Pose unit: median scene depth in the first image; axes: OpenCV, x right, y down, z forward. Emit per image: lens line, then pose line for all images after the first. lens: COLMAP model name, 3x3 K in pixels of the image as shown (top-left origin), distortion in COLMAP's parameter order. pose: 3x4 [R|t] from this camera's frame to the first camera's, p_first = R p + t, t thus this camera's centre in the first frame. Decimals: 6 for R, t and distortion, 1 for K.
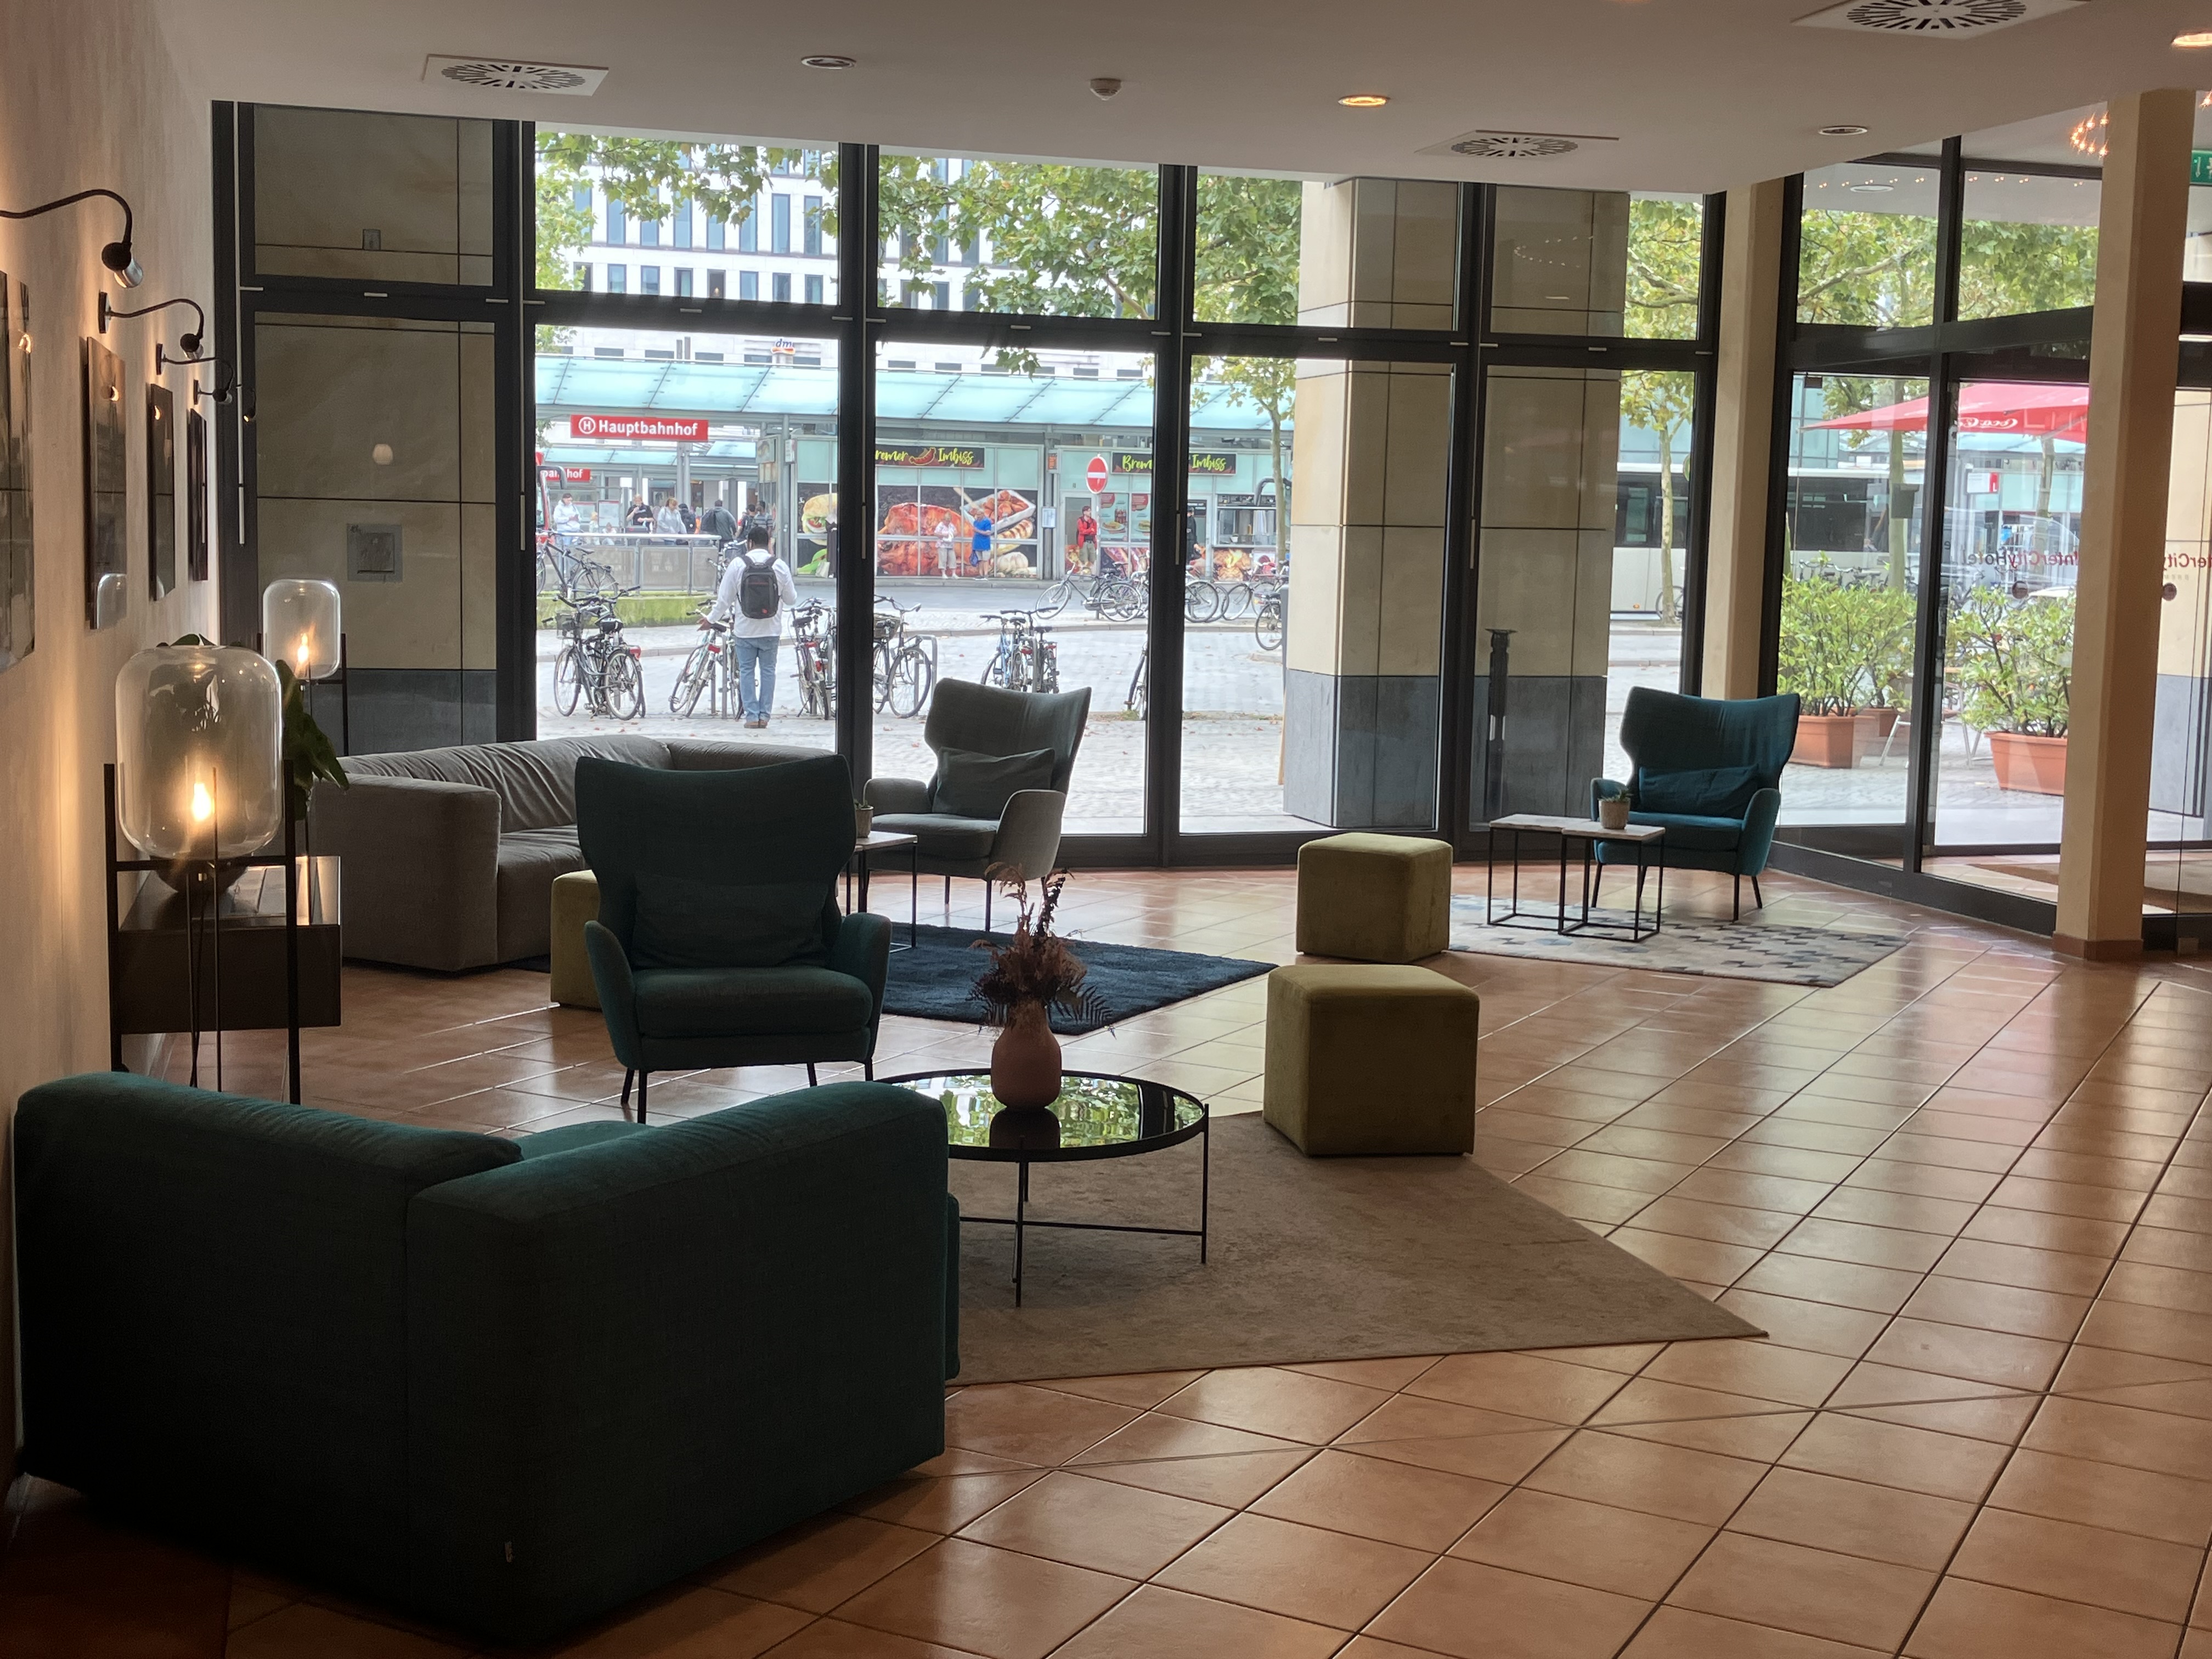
lens RADIAL K [[2598.4, 0, 1106.8], [0, 2598.4, 827.8], [0, 0, 1]] dist [0.009897, 0.000000]
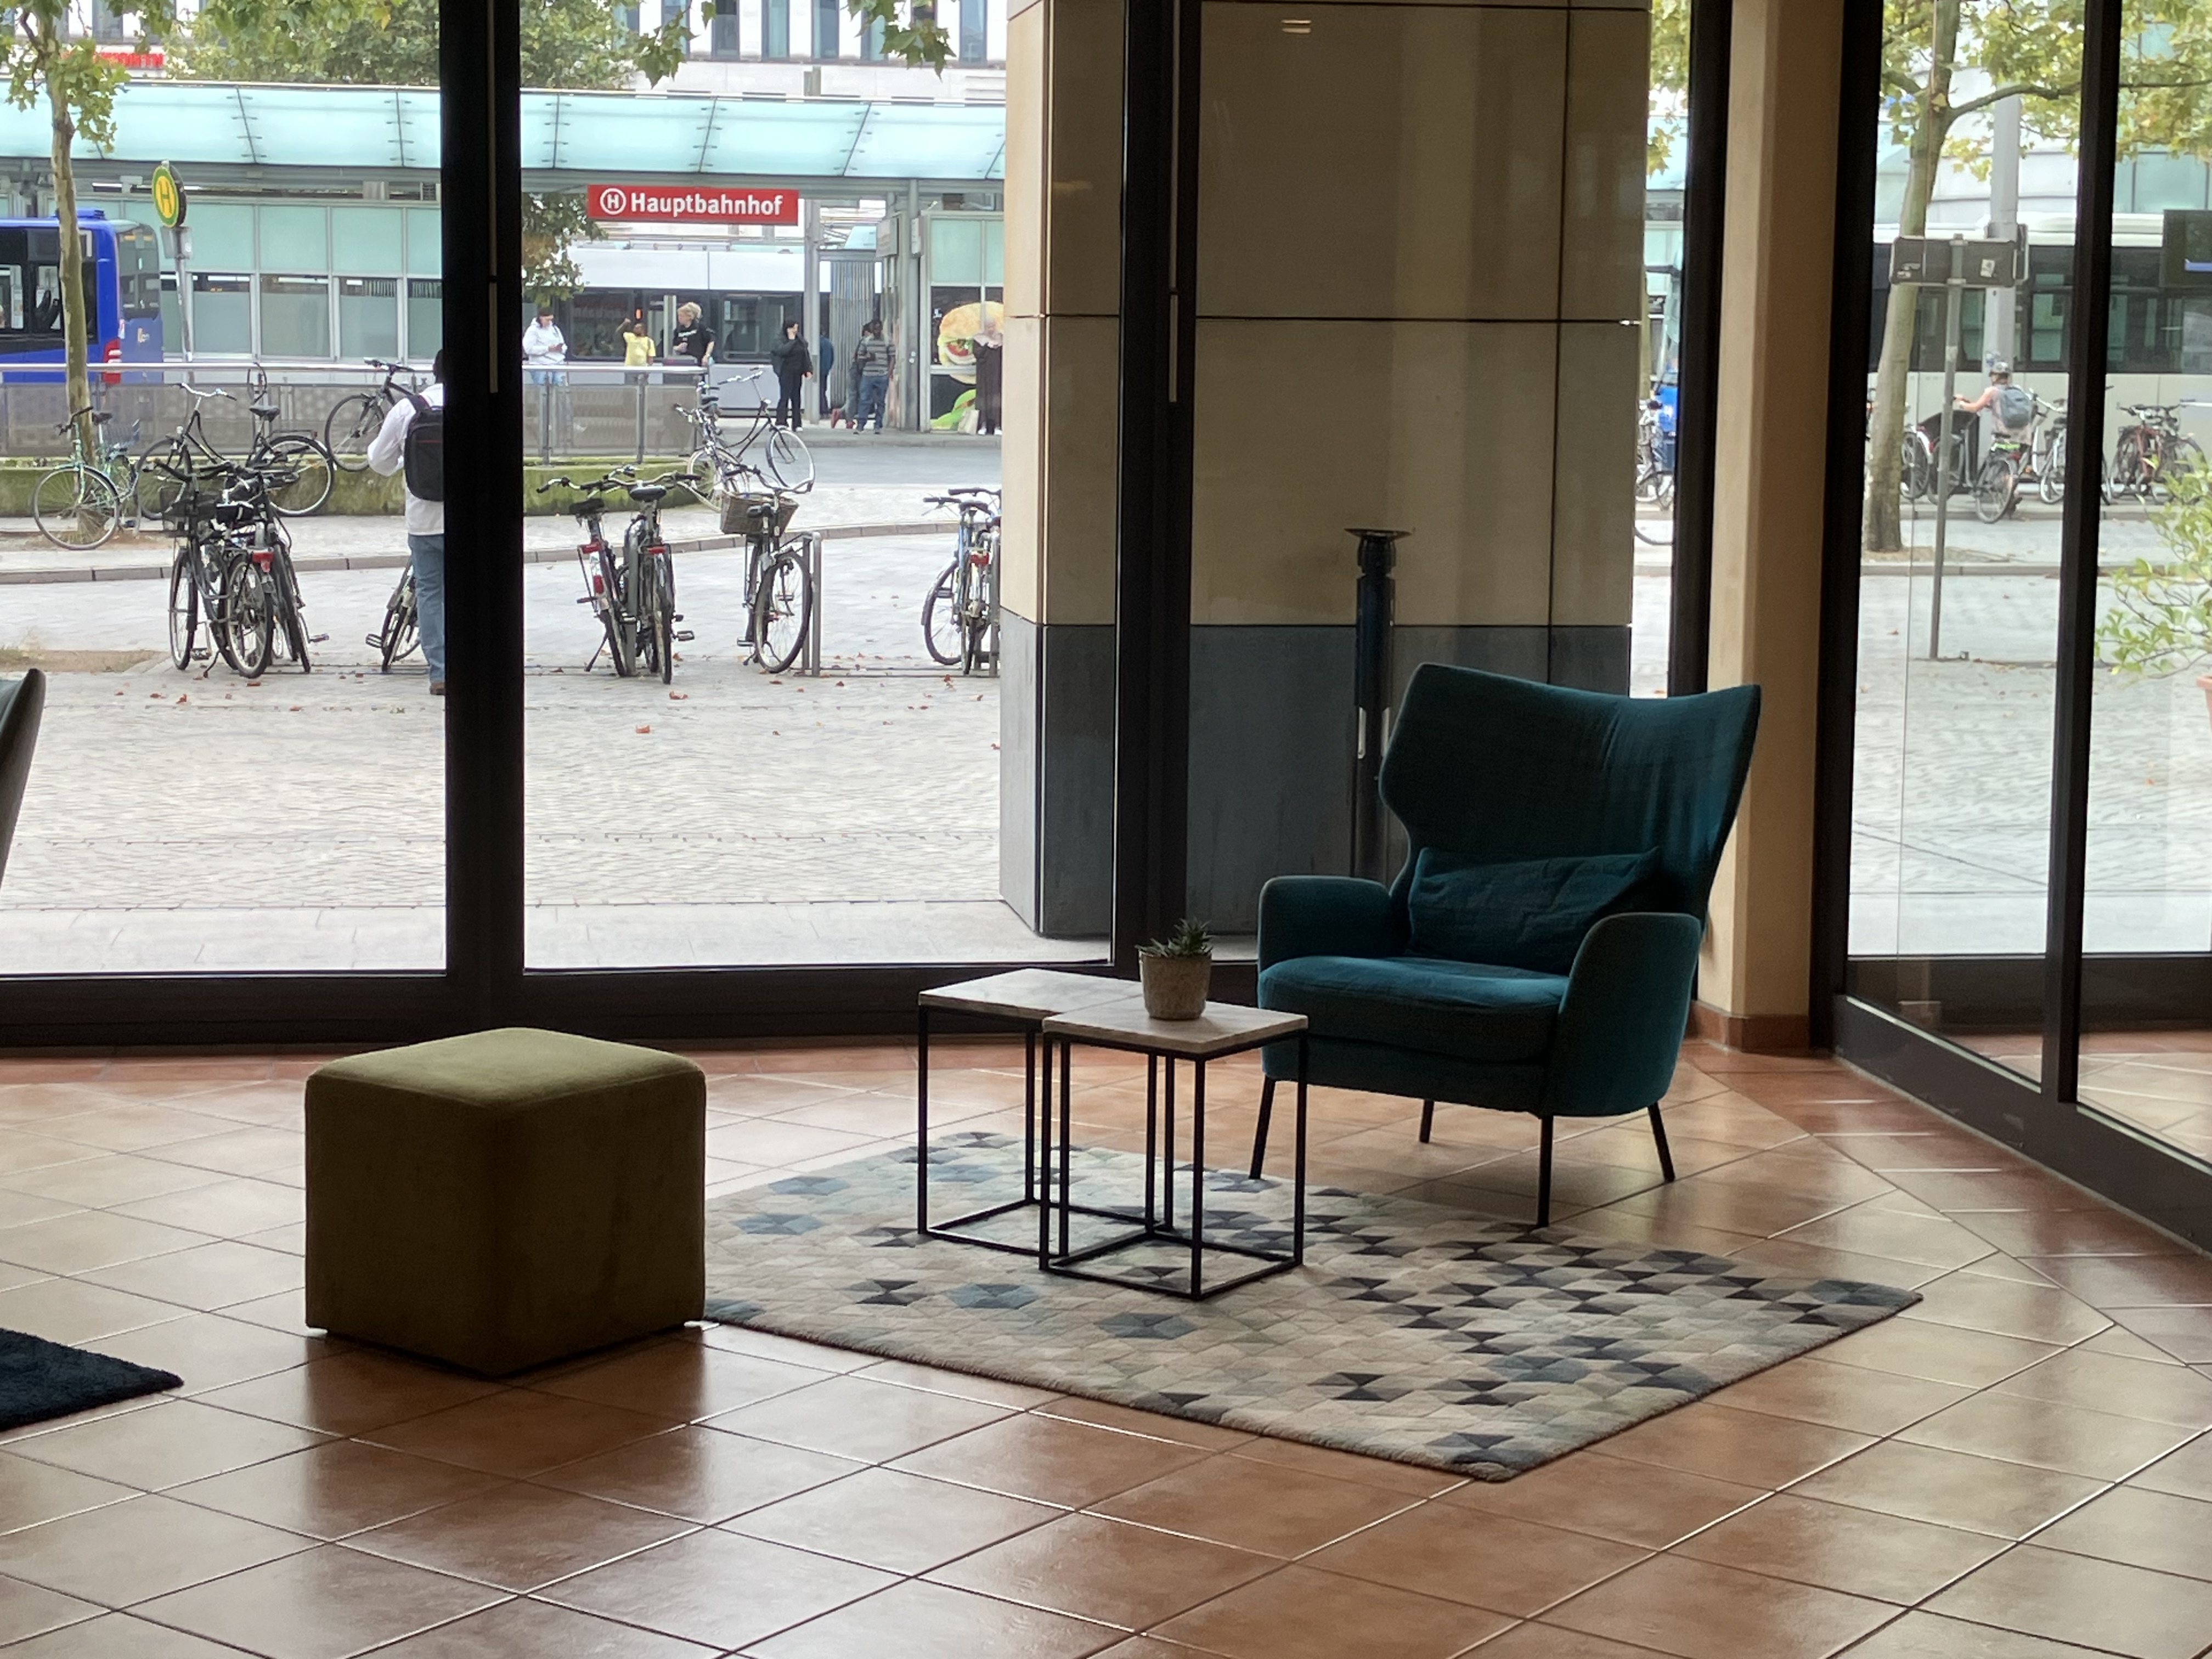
lens RADIAL K [[3824.8, 0, 1091.0], [0, 3824.8, 824.4], [0, 0, 1]] dist [0.028949, 0.000000]
pose [[0.990635, 0.007764, -0.136316, 0.105491], [-0.007005, 0.999957, 0.006051, -0.013810], [0.136357, -0.005039, 0.990647, 0.155900]]
